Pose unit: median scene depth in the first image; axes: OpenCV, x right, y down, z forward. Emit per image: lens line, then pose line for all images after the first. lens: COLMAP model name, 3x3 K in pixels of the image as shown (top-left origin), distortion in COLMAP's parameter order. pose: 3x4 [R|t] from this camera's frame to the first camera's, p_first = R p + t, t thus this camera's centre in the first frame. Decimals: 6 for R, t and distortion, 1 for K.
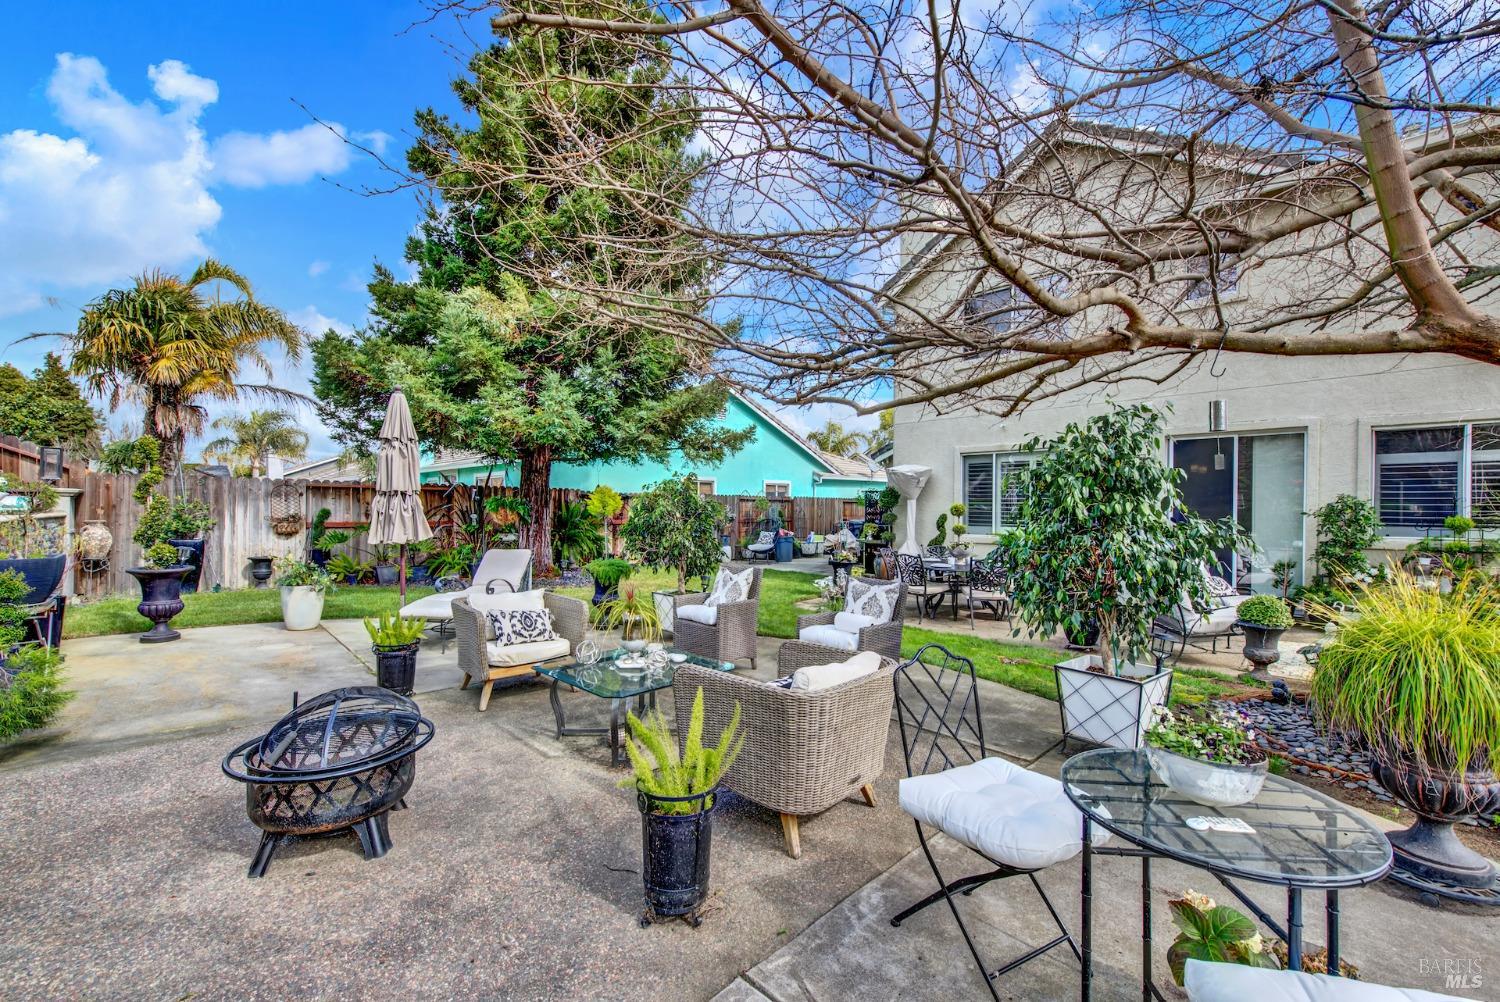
lens RADIAL K [[597.2, 0, 747.2], [0, 597.2, 513.3], [0, 0, 1]] dist [0.004836, -0.002495]
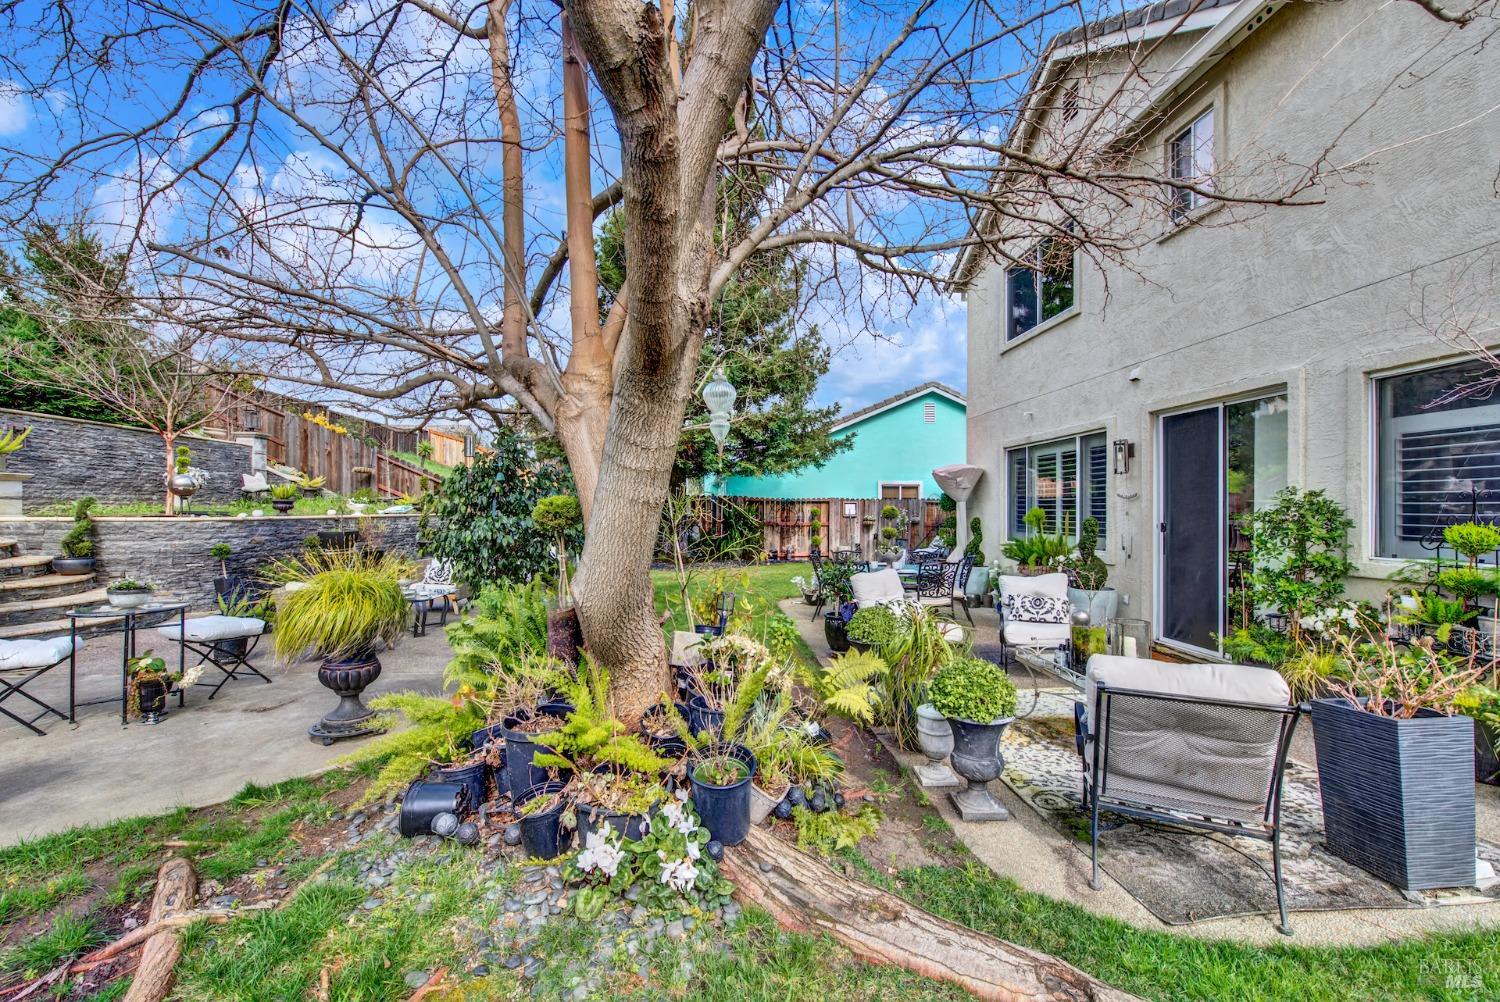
lens RADIAL K [[597.2, 0, 747.2], [0, 597.2, 513.3], [0, 0, 1]] dist [0.004836, -0.002495]
pose [[0.756645, 0.001281, -0.653825, 0.877860], [-0.006387, 0.999965, -0.005432, 0.002071], [0.653795, 0.008286, 0.756627, 0.133186]]
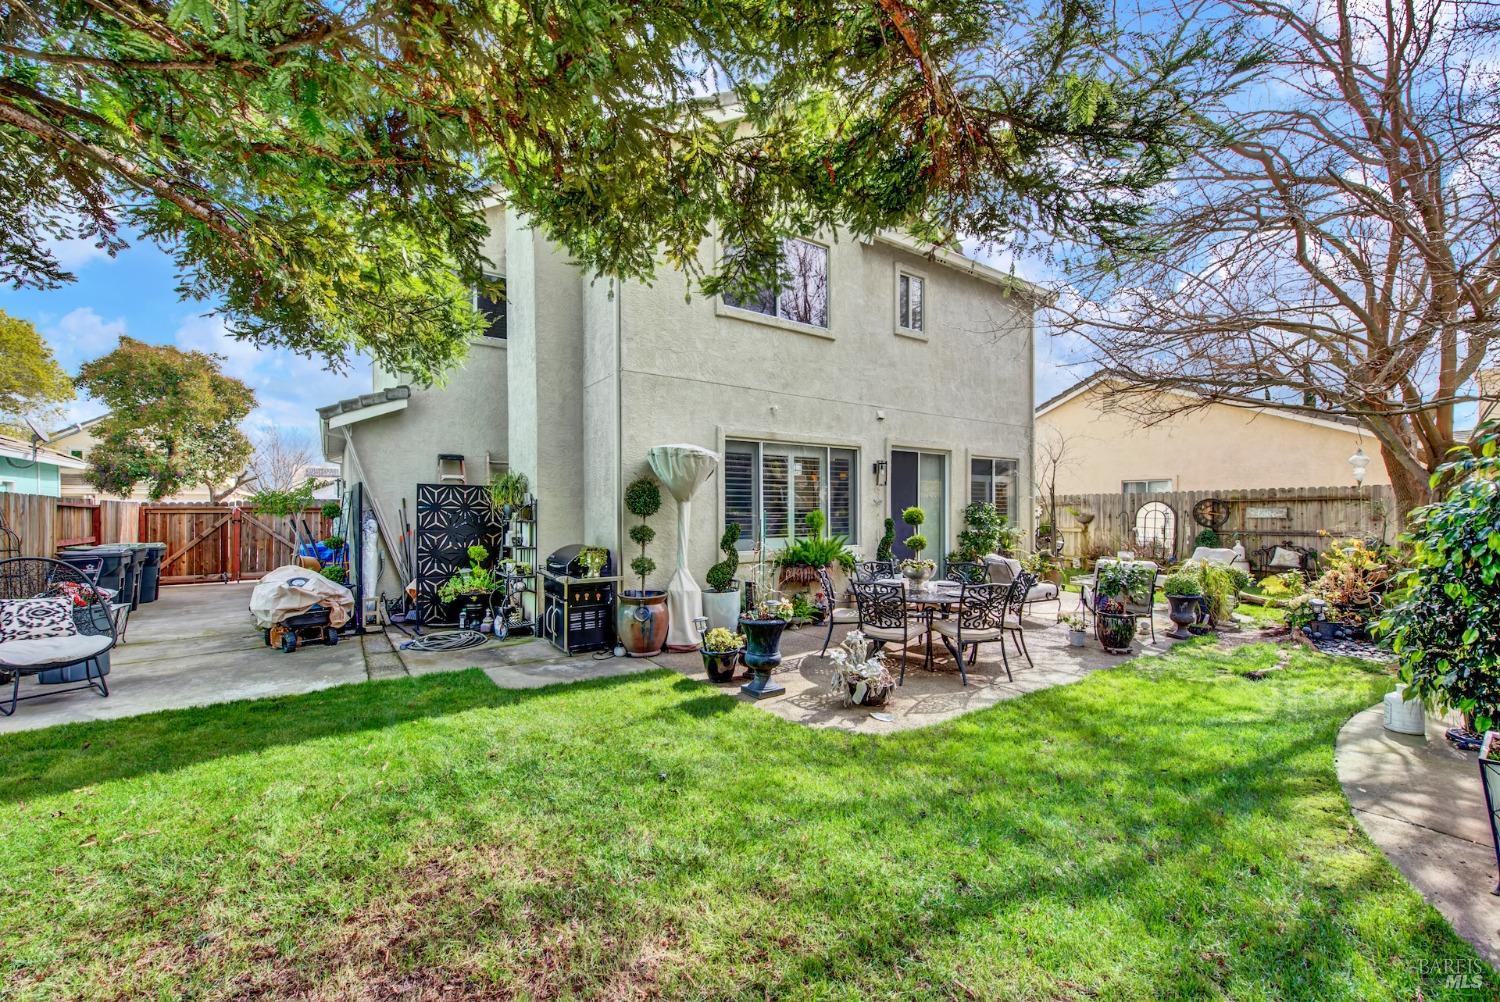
lens RADIAL K [[597.2, 0, 747.2], [0, 597.2, 513.3], [0, 0, 1]] dist [0.004836, -0.002495]
pose [[0.173238, -0.007763, 0.984849, -0.442501], [0.018463, 0.999819, 0.004633, -0.018531], [-0.984707, 0.017381, 0.173350, 1.170421]]
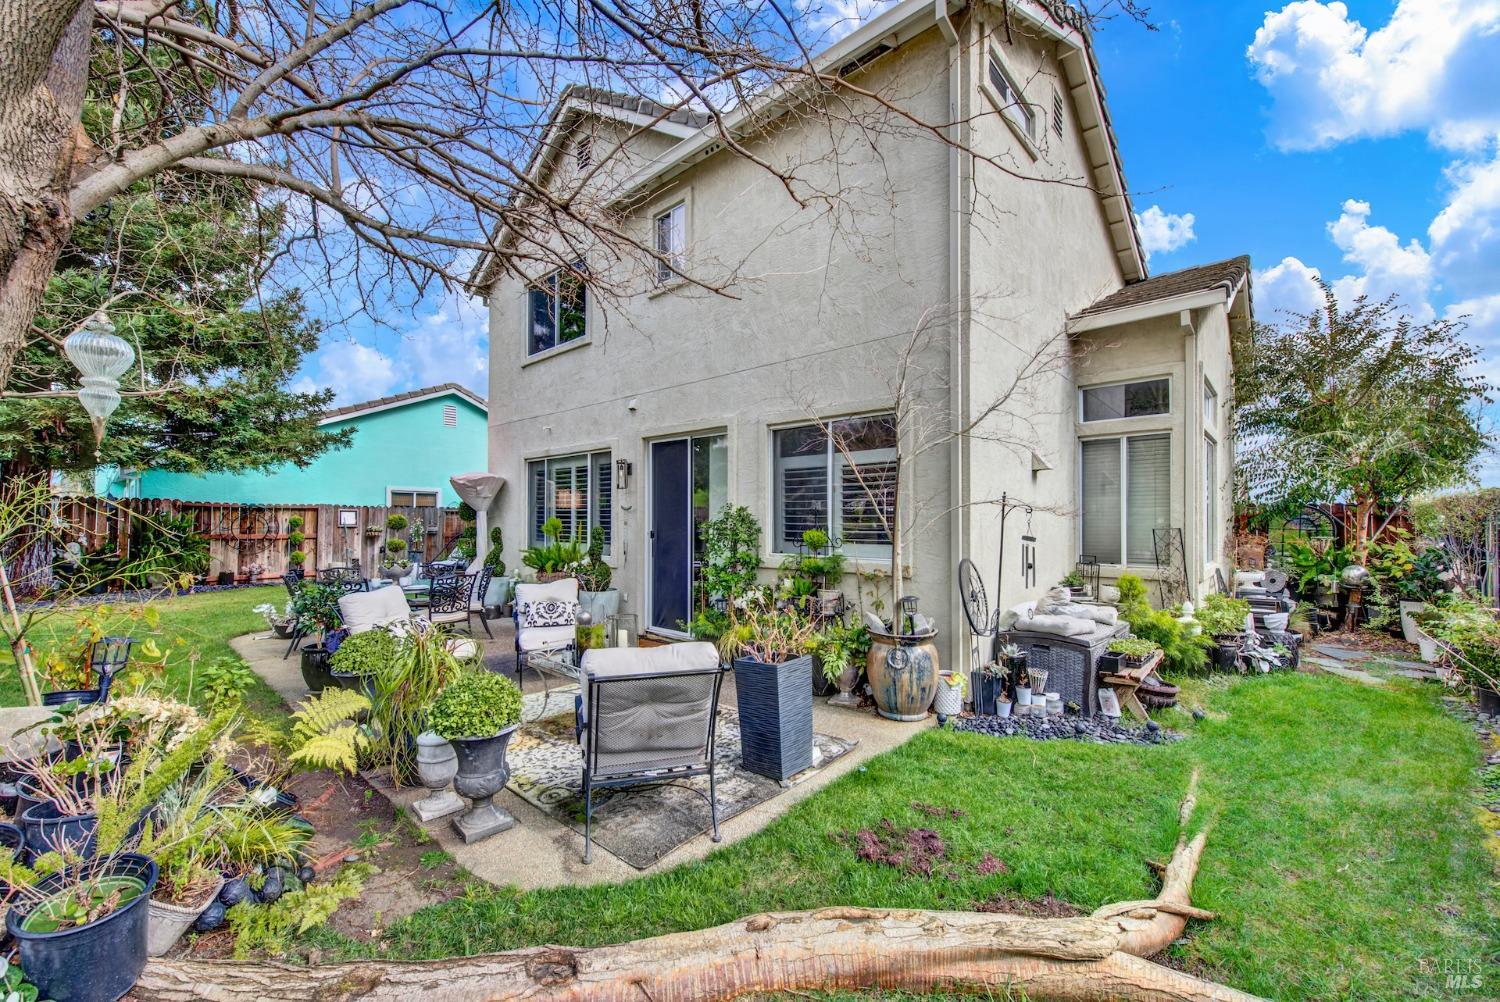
lens RADIAL K [[597.2, 0, 747.2], [0, 597.2, 513.3], [0, 0, 1]] dist [0.004836, -0.002495]
pose [[0.999139, 0.001808, 0.041451, 0.888631], [-0.000810, 0.999710, -0.024069, 0.001686], [-0.041482, 0.024014, 0.998851, 0.136145]]
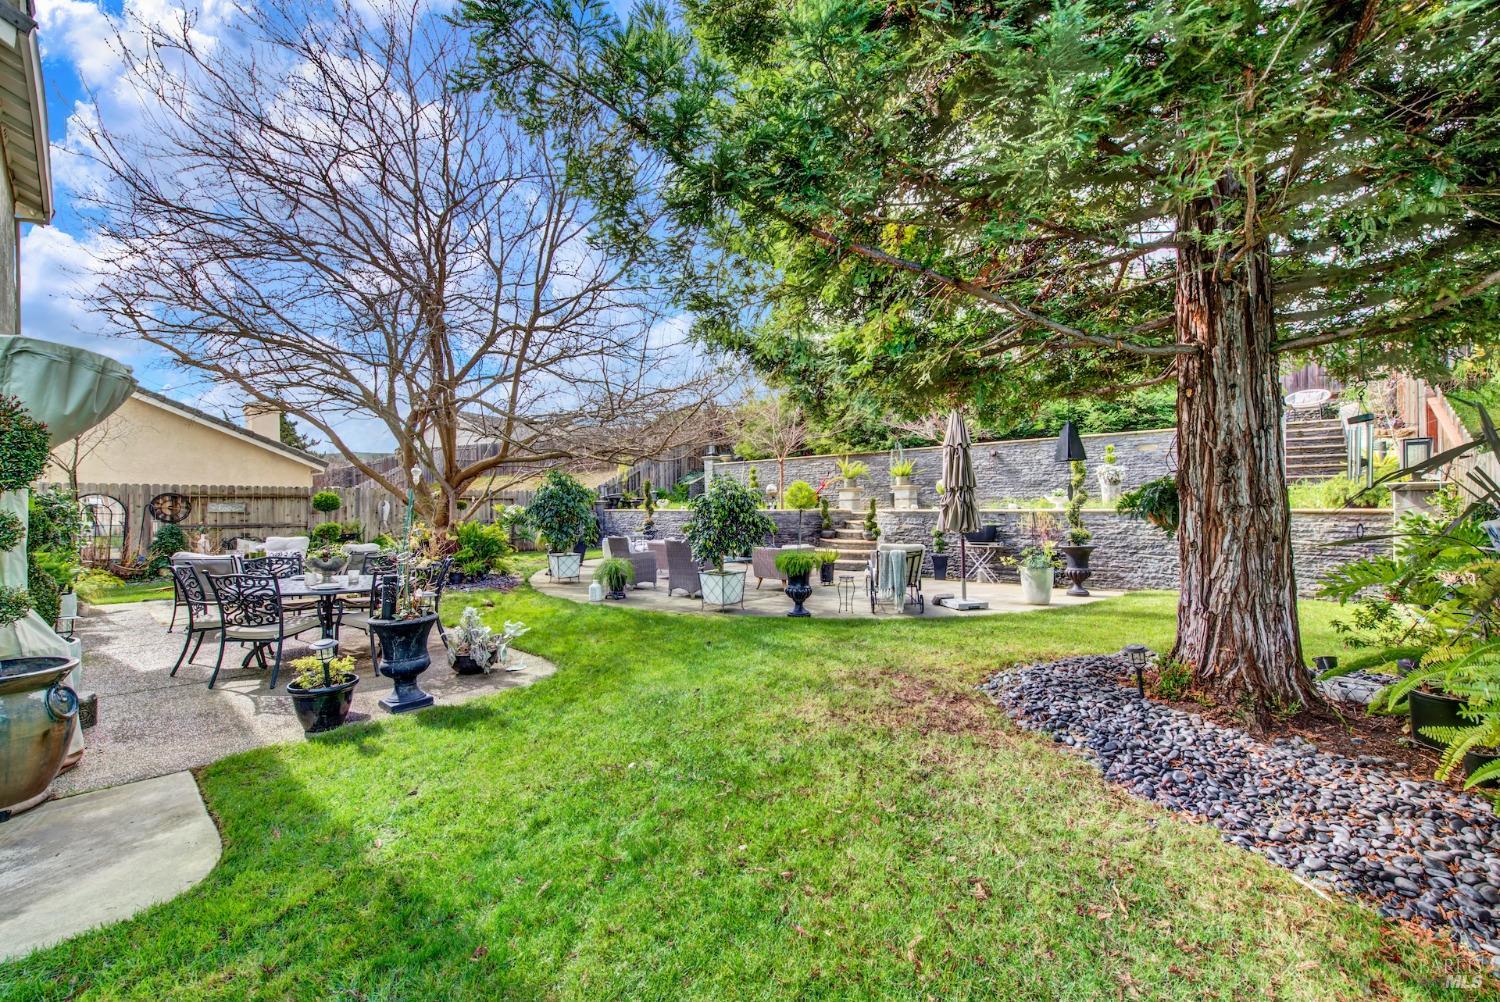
lens RADIAL K [[597.2, 0, 747.2], [0, 597.2, 513.3], [0, 0, 1]] dist [0.004836, -0.002495]
pose [[-0.998663, -0.002364, -0.051646, -0.079282], [-0.003301, 0.999831, 0.018066, -0.008232], [0.051594, 0.018212, -0.998502, 1.833173]]
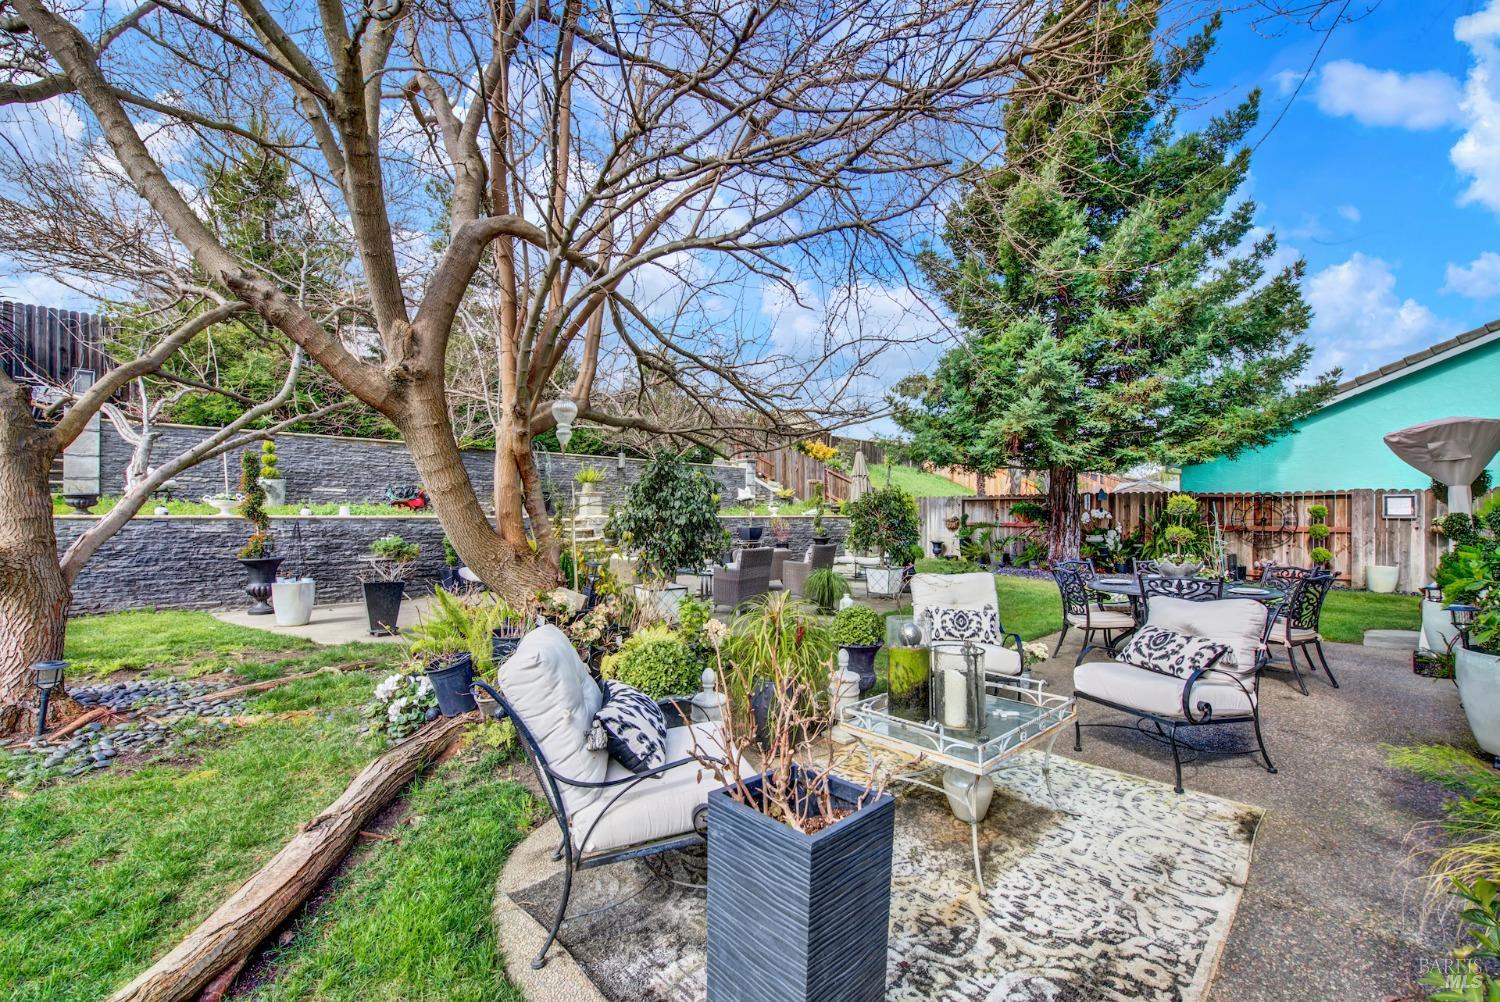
lens RADIAL K [[597.2, 0, 747.2], [0, 597.2, 513.3], [0, 0, 1]] dist [0.004836, -0.002495]
pose [[-0.031995, -0.009765, -0.999440, 1.116741], [-0.010101, 0.999904, -0.009446, 0.015300], [0.999437, 0.009793, -0.032090, 0.588932]]
